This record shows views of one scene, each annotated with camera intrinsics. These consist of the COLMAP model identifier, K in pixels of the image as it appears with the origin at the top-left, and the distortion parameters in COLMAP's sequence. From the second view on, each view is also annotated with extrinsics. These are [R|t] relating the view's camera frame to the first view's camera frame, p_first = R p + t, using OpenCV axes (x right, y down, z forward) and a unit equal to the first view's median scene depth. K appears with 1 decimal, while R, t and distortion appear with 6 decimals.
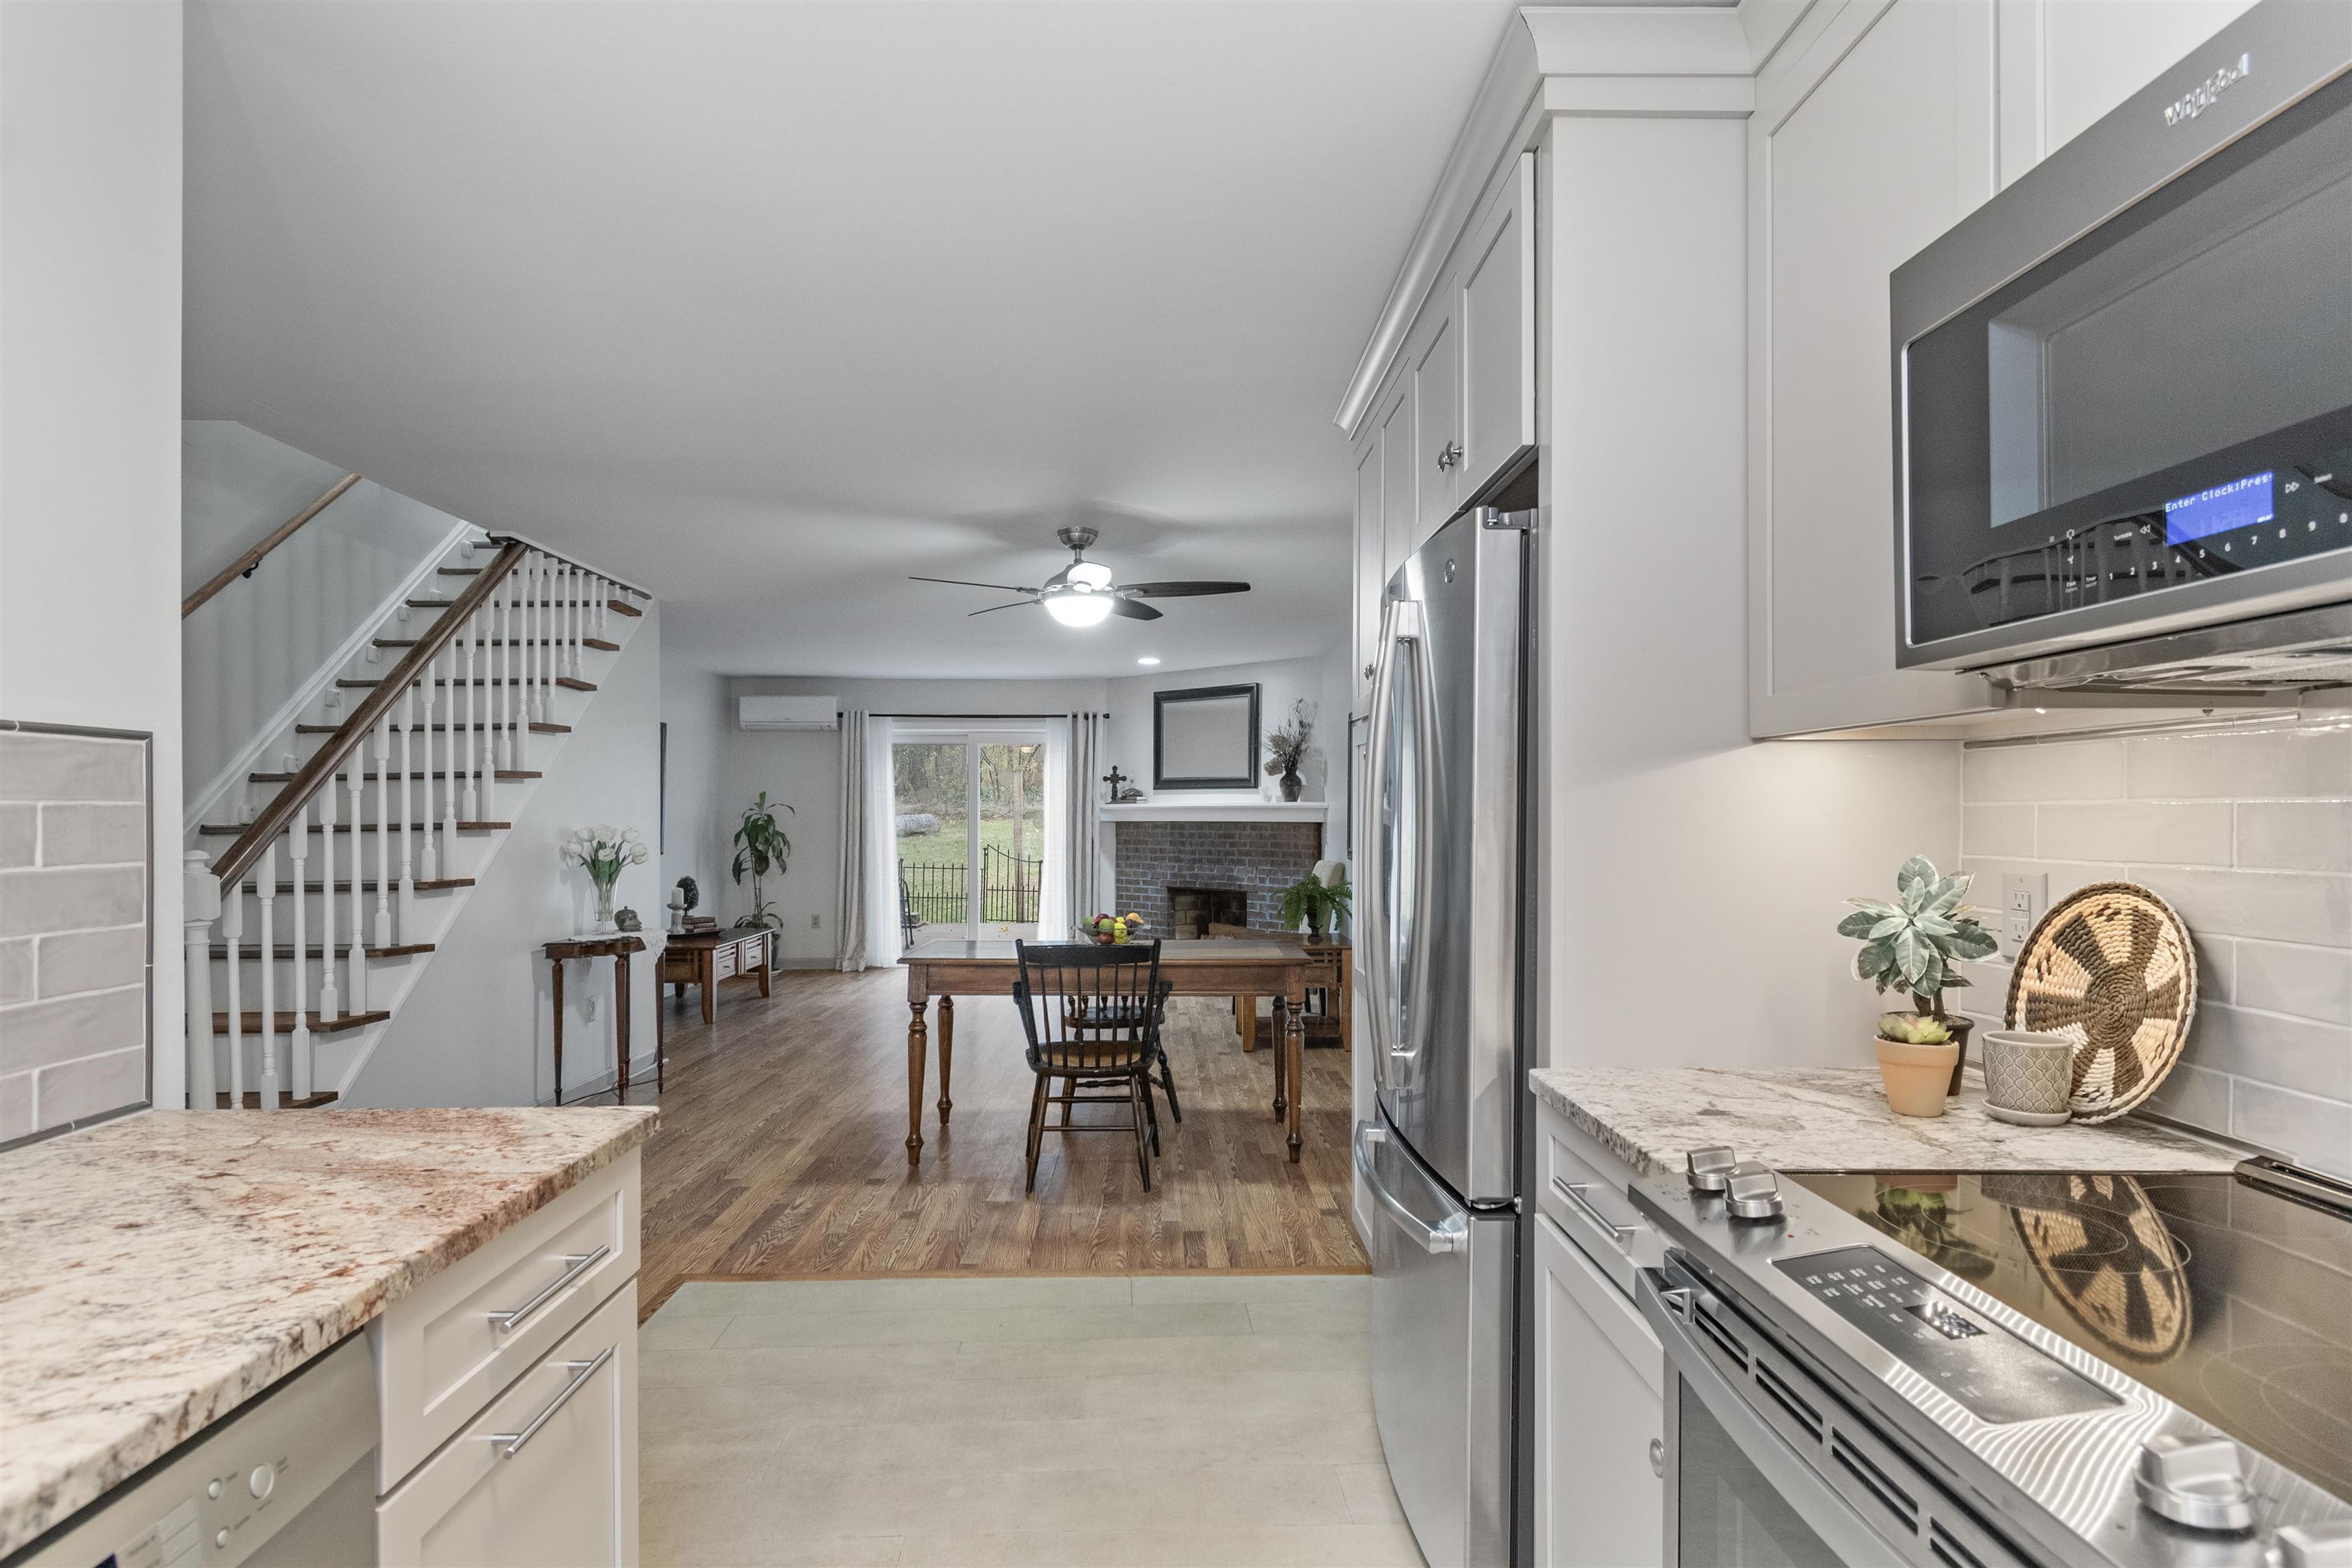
lens RADIAL K [[1238.8, 0, 1184.2], [0, 1238.8, 817.4], [0, 0, 1]] dist [0.002415, 0.000572]
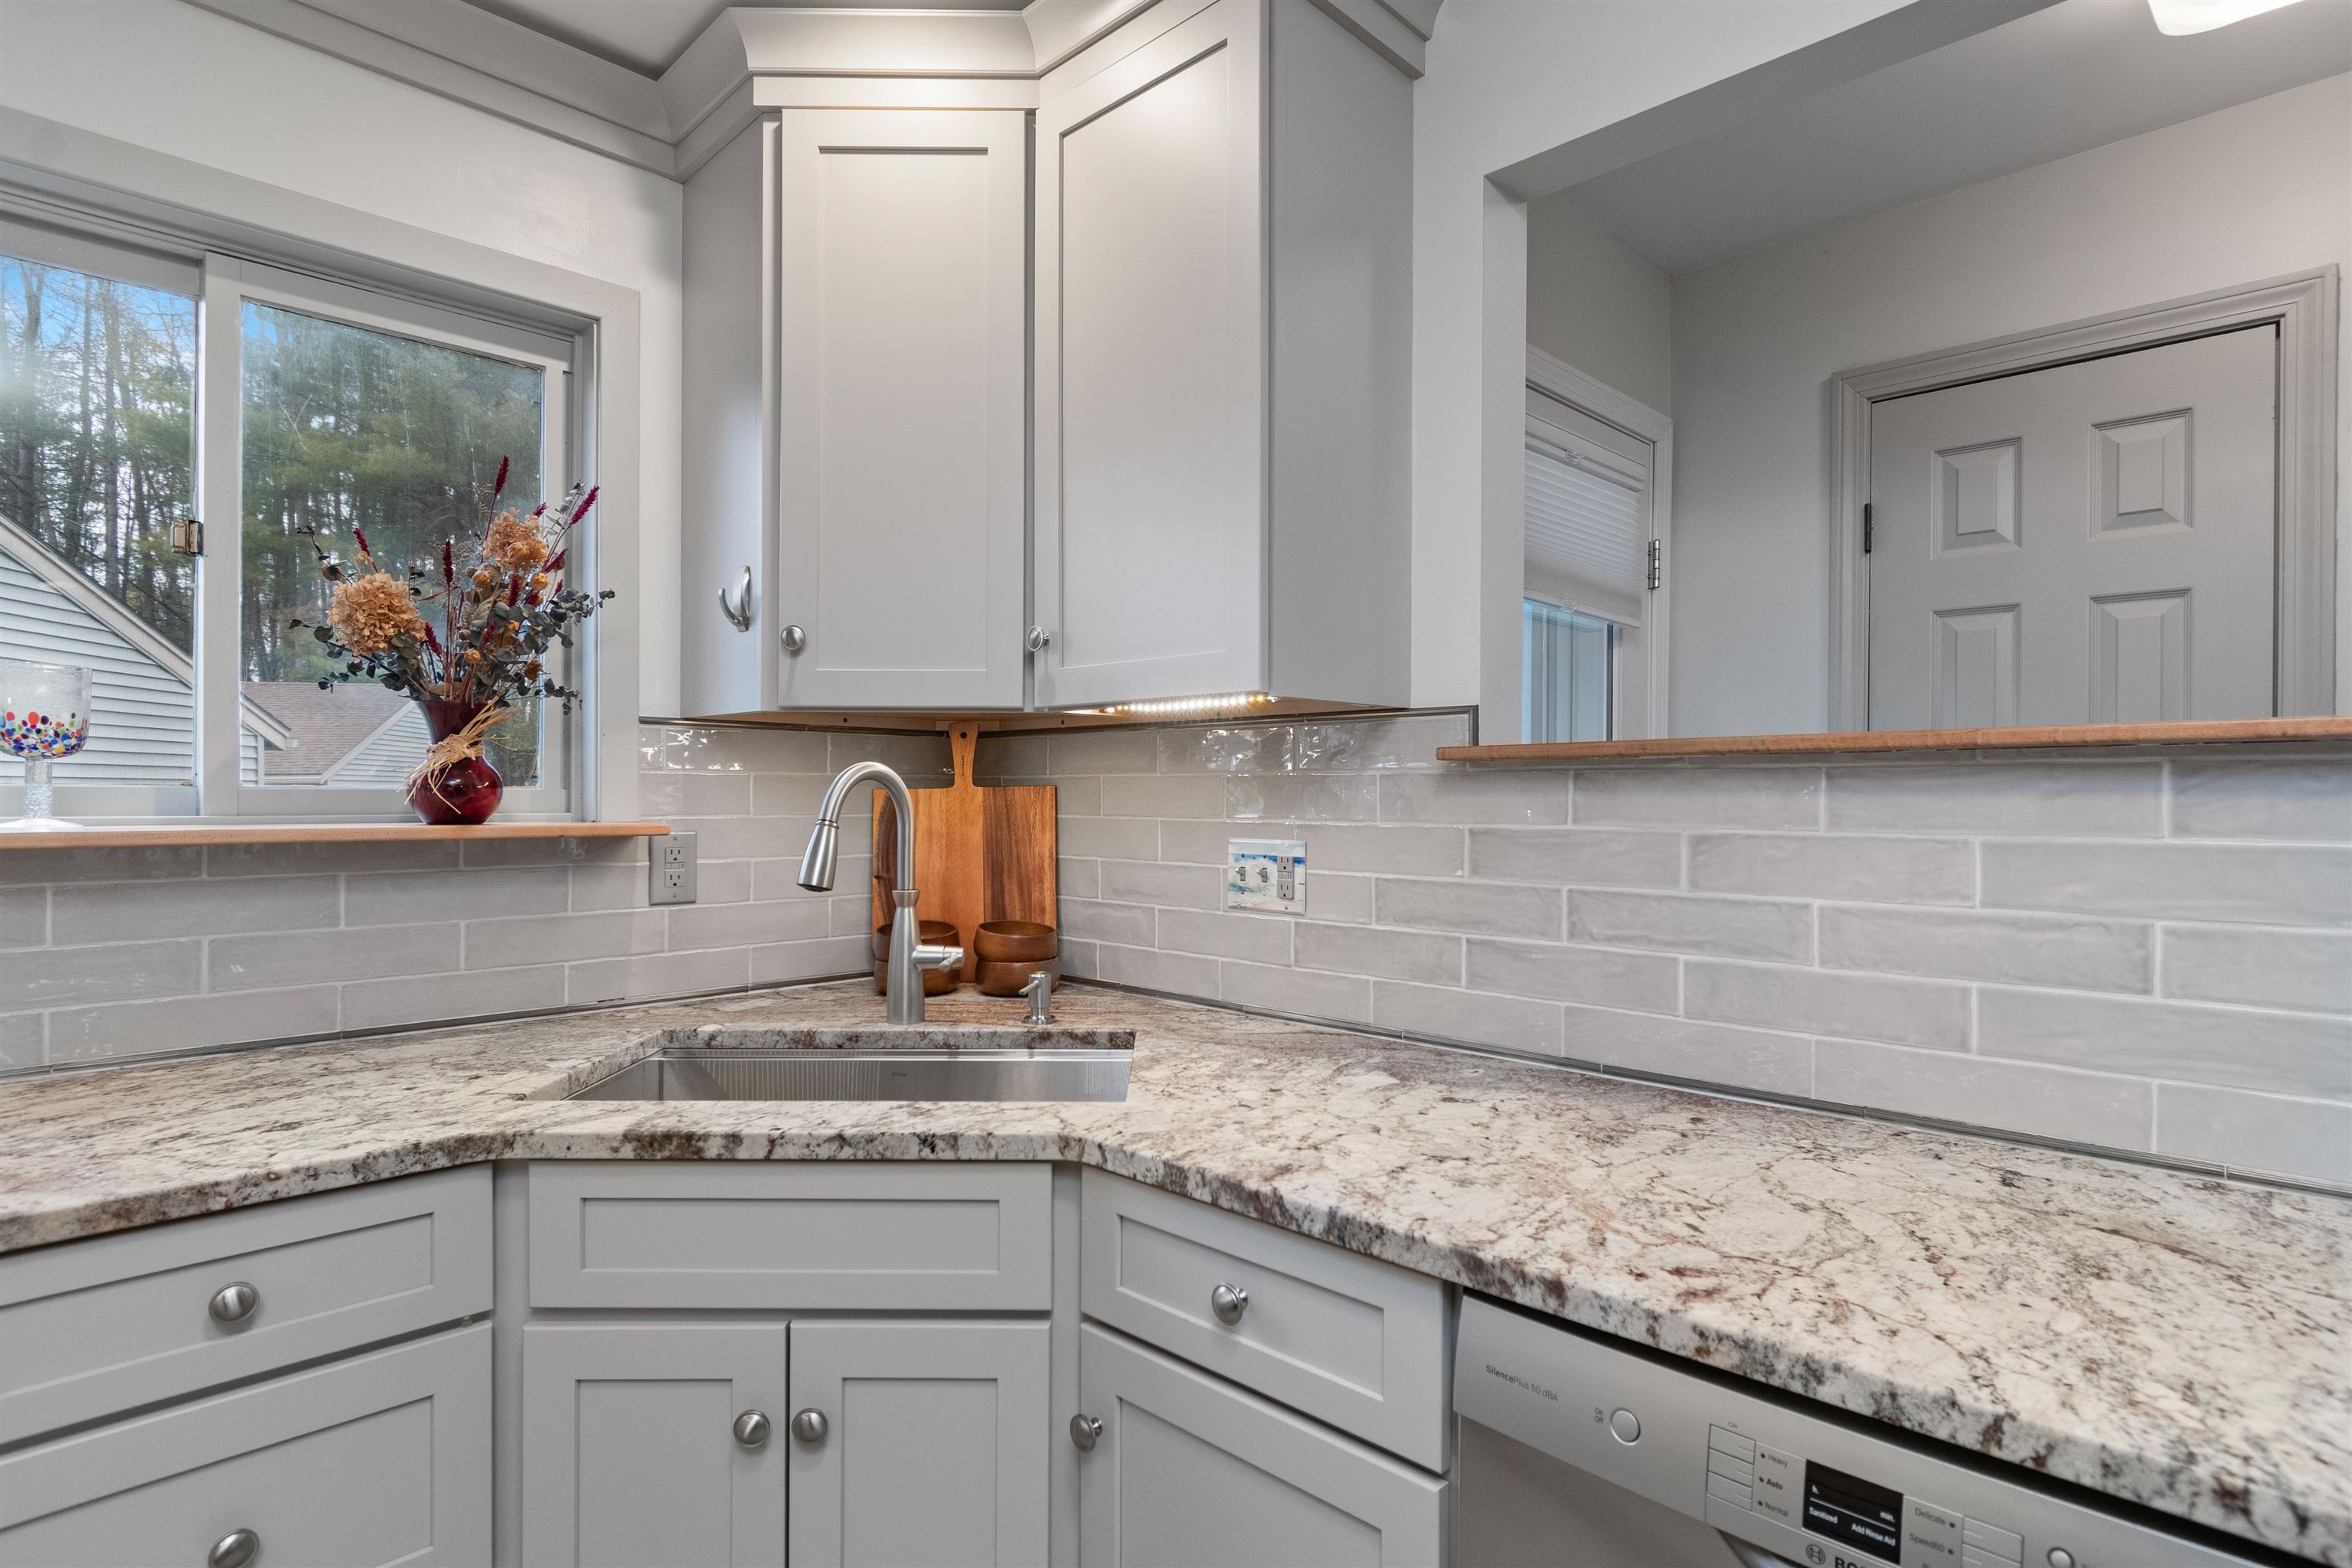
lens RADIAL K [[1225.4, 0, 1173.8], [0, 1225.4, 794.8], [0, 0, 1]] dist [0.004056, 0.000024]
pose [[-0.719251, -0.003335, -0.694742, 0.022161], [-0.006256, 0.999979, 0.001677, 0.002360], [0.694722, 0.005553, -0.719257, 0.112994]]
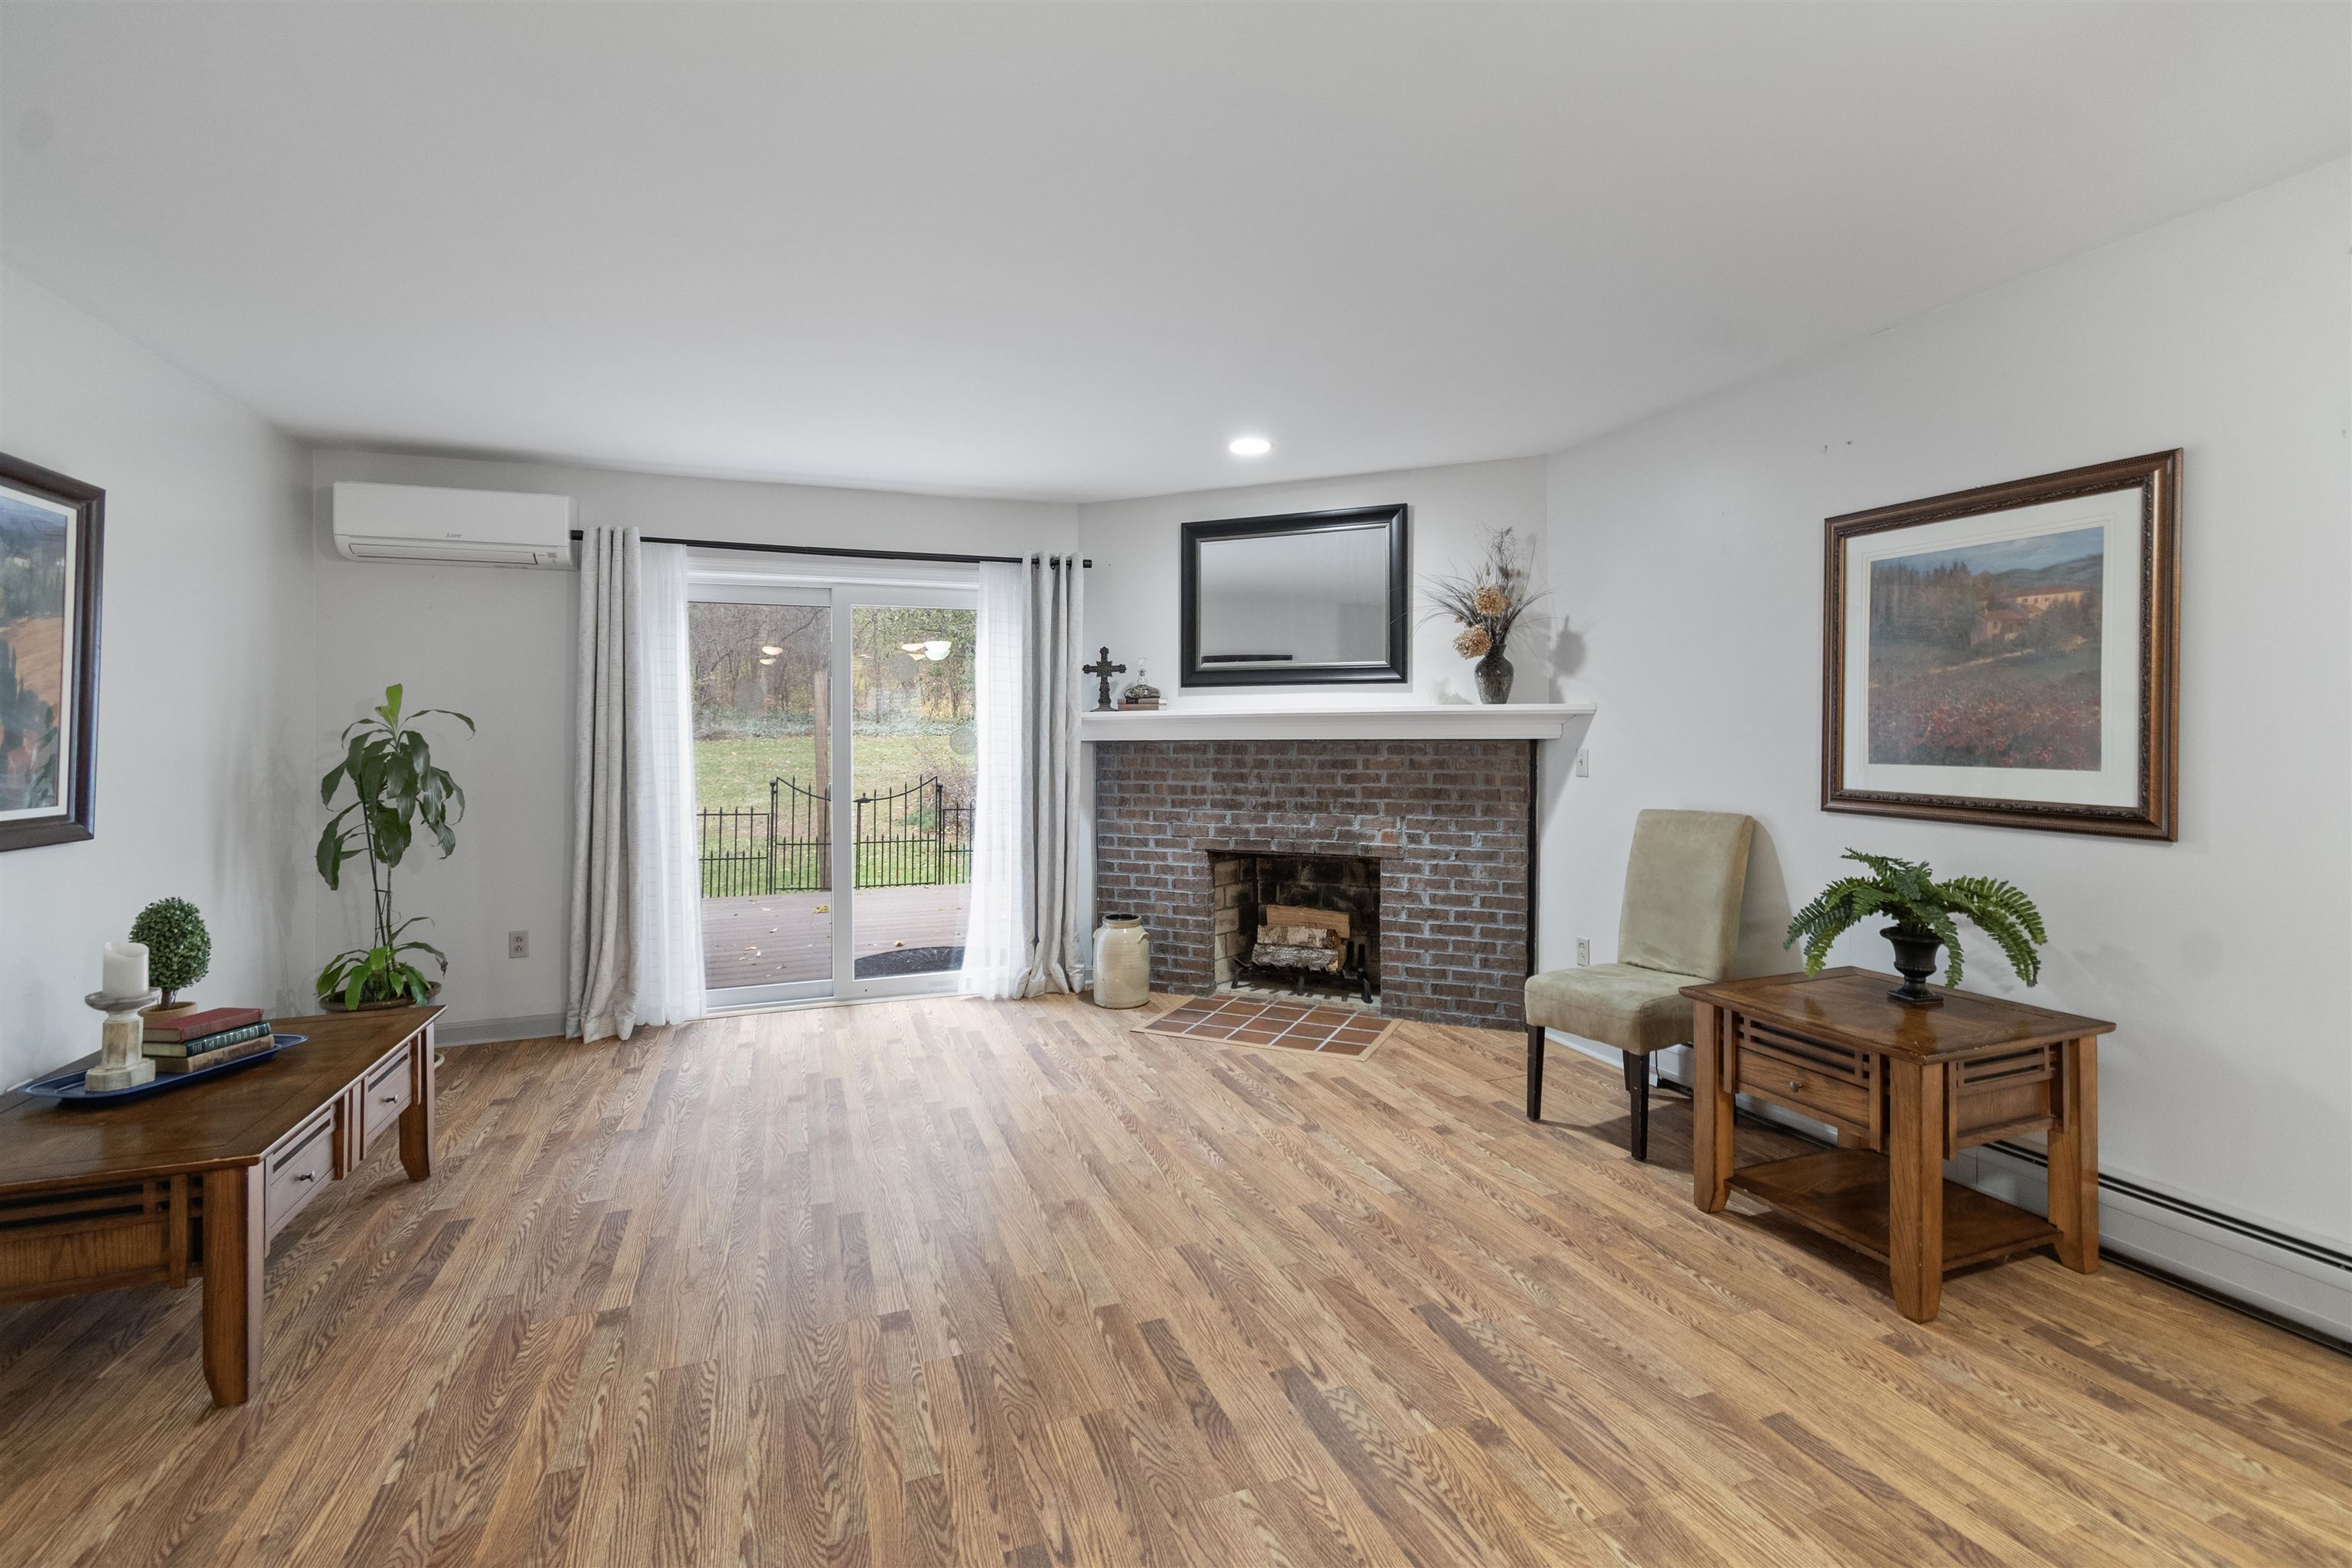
lens RADIAL K [[1065.8, 0, 1202.9], [0, 1065.8, 729.0], [0, 0, 1]] dist [0.001195, -0.000581]
pose [[0.939737, -0.004501, 0.341870, -0.217040], [0.006925, 0.999959, -0.005871, 0.000830], [-0.341829, 0.007885, 0.939729, 0.587092]]
